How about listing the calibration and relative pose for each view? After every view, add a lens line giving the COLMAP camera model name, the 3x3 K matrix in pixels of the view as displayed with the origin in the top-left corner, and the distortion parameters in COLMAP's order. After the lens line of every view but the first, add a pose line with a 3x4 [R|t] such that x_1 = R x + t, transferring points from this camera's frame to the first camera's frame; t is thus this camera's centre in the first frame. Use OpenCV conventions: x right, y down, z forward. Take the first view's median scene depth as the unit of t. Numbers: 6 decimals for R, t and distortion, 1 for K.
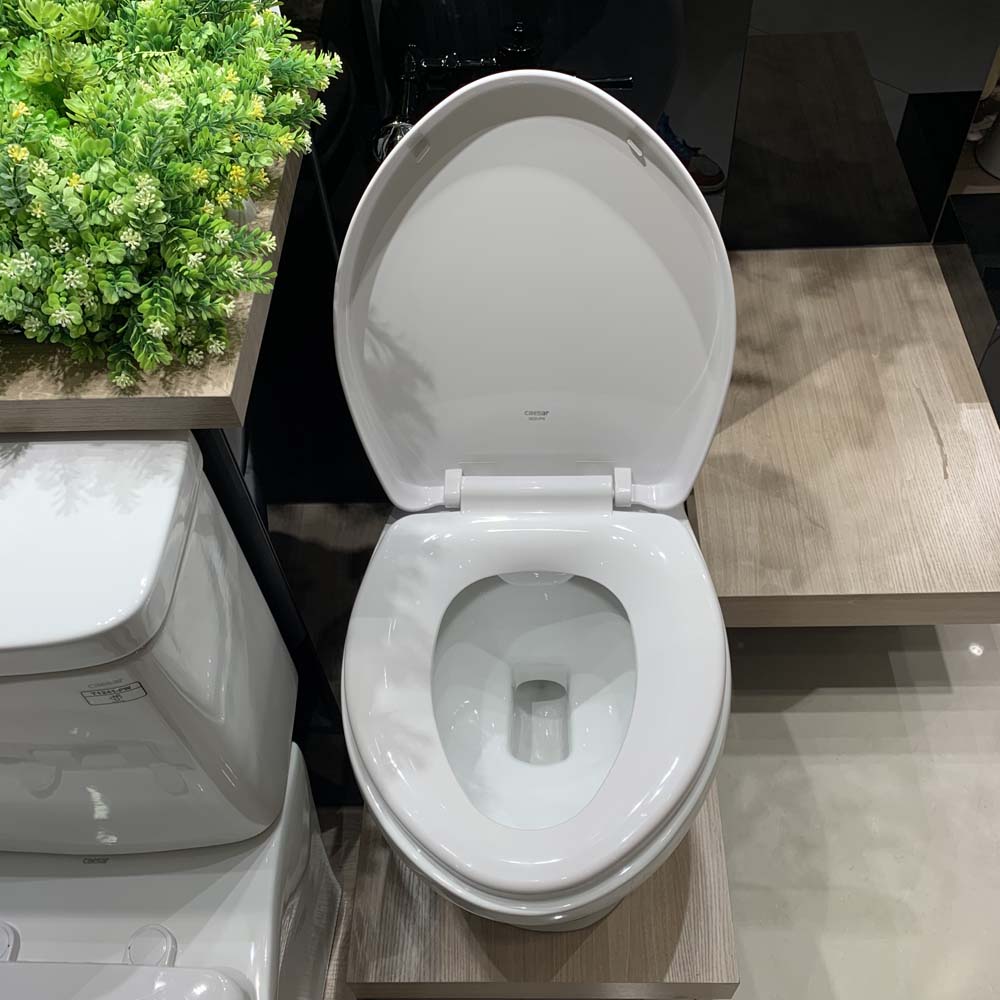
lens RADIAL K [[1025.8, 0, 511.6], [0, 1025.8, 530.1], [0, 0, 1]] dist [0.010390, 0.000000]
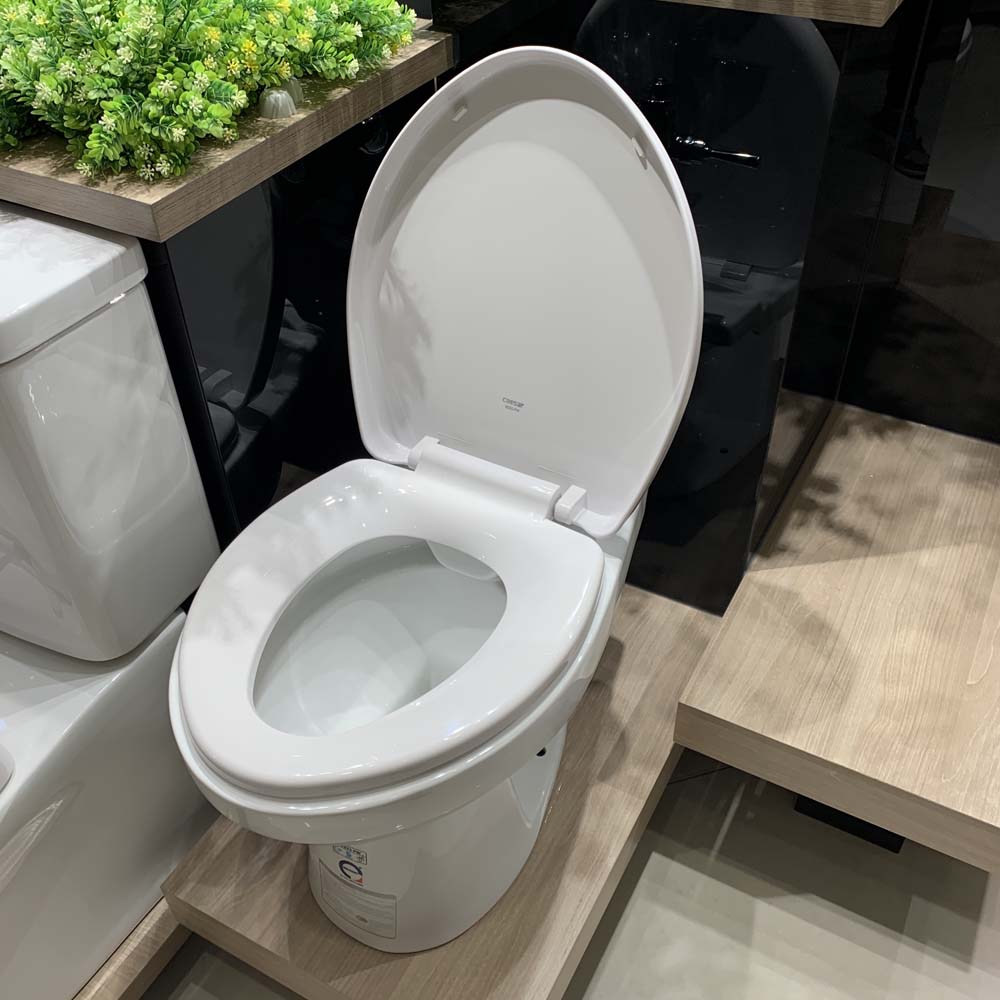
lens RADIAL K [[1025.8, 0, 490.7], [0, 1025.8, 525.9], [0, 0, 1]] dist [0.010390, 0.000000]
pose [[0.878718, 0.338215, -0.336847, 0.335339], [-0.395014, 0.911405, -0.115348, 0.105813], [0.267992, 0.234417, 0.934467, 0.068051]]
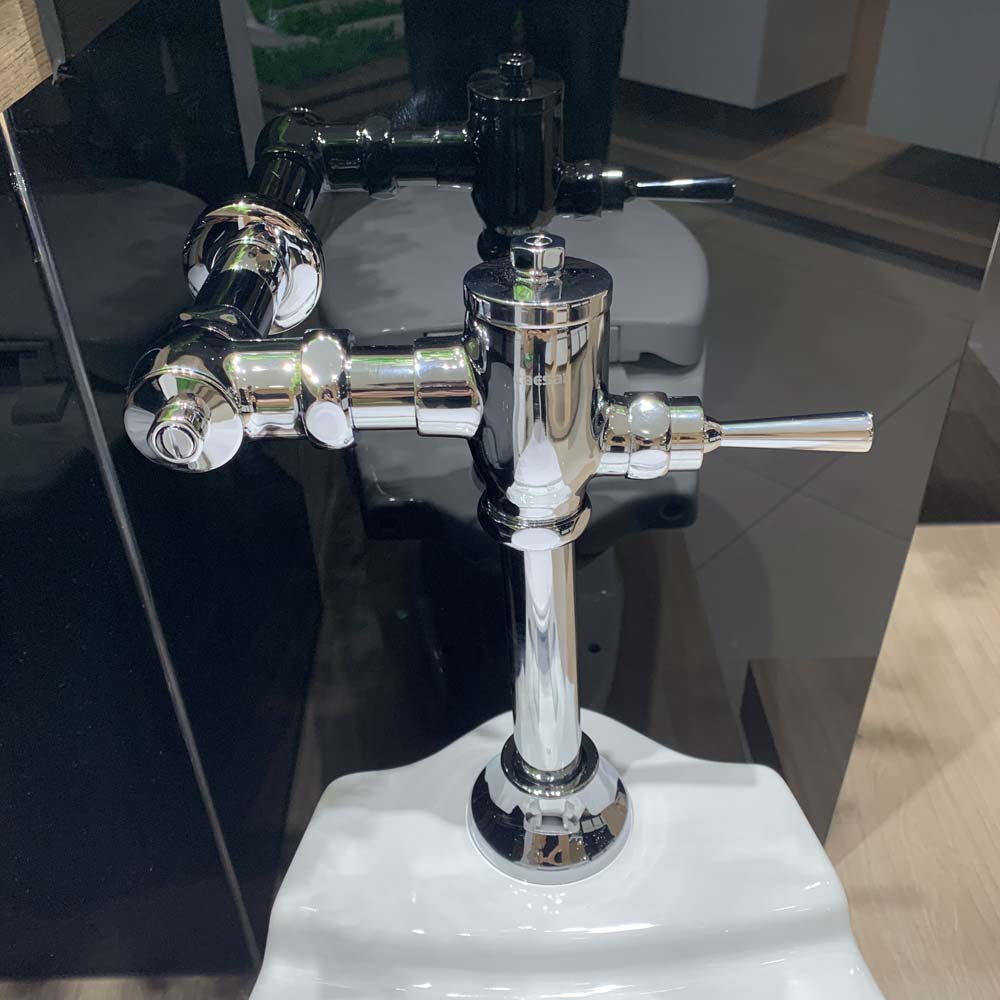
lens RADIAL K [[1025.8, 0, 508.9], [0, 1025.8, 504.0], [0, 0, 1]] dist [0.010390, 0.000000]
pose [[0.998767, 0.008022, 0.048988, -0.016523], [0.007085, 0.953717, -0.300622, -0.129446], [-0.049132, 0.300599, 0.952484, 0.546377]]
